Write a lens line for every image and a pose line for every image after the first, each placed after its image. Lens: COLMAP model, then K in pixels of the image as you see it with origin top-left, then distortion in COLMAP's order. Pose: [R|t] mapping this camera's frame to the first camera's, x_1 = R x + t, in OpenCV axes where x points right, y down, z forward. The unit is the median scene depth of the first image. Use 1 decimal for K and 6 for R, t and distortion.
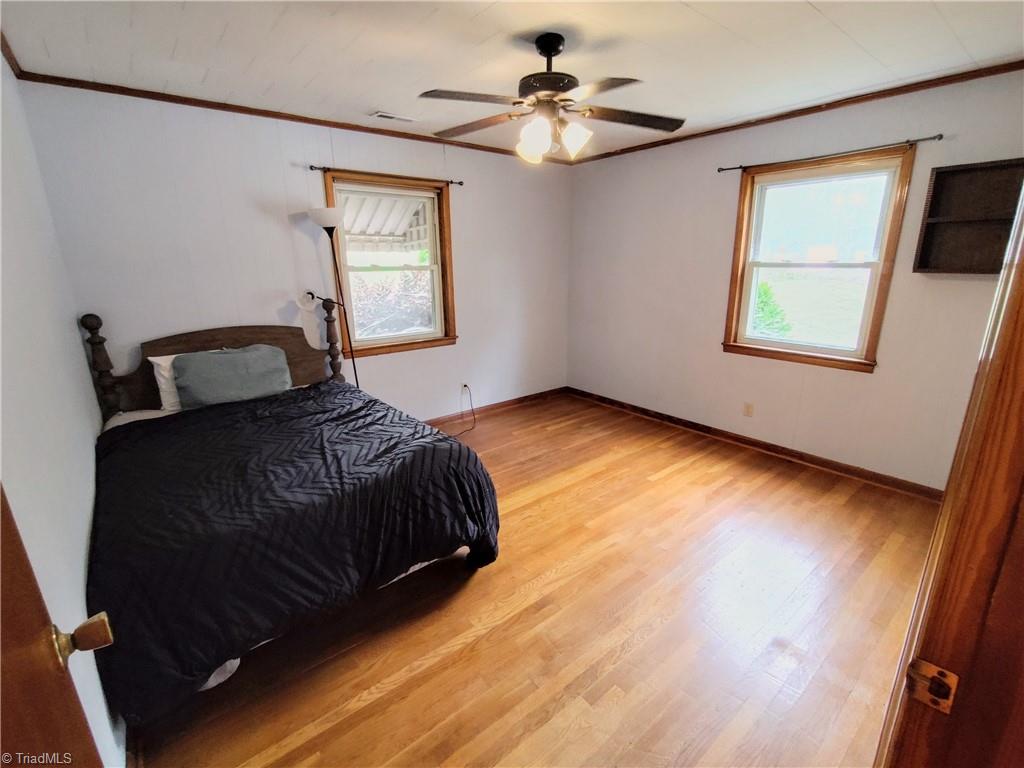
lens RADIAL K [[468.8, 0, 513.6], [0, 468.8, 385.1], [0, 0, 1]] dist [-0.003607, 0.000087]
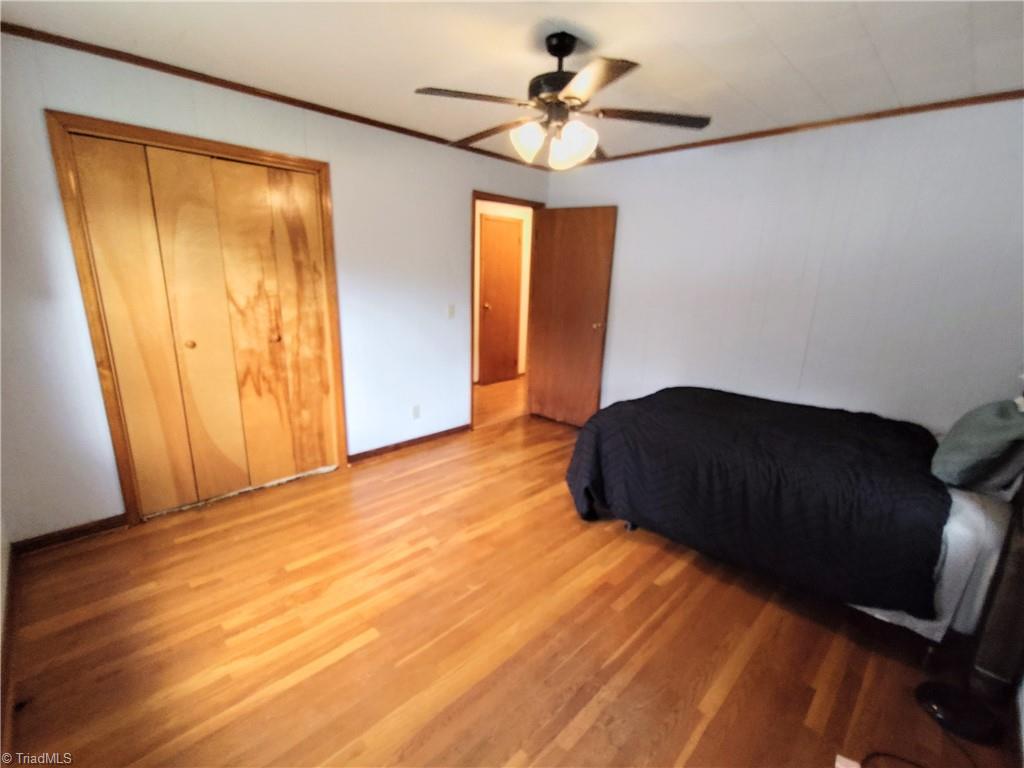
lens RADIAL K [[468.8, 0, 514.0], [0, 468.8, 386.2], [0, 0, 1]] dist [-0.003607, 0.000087]
pose [[-0.994621, 0.007050, -0.103337, 0.214803], [-0.045750, 0.865182, 0.499367, -0.466355], [0.092926, 0.501409, -0.860206, 1.699524]]
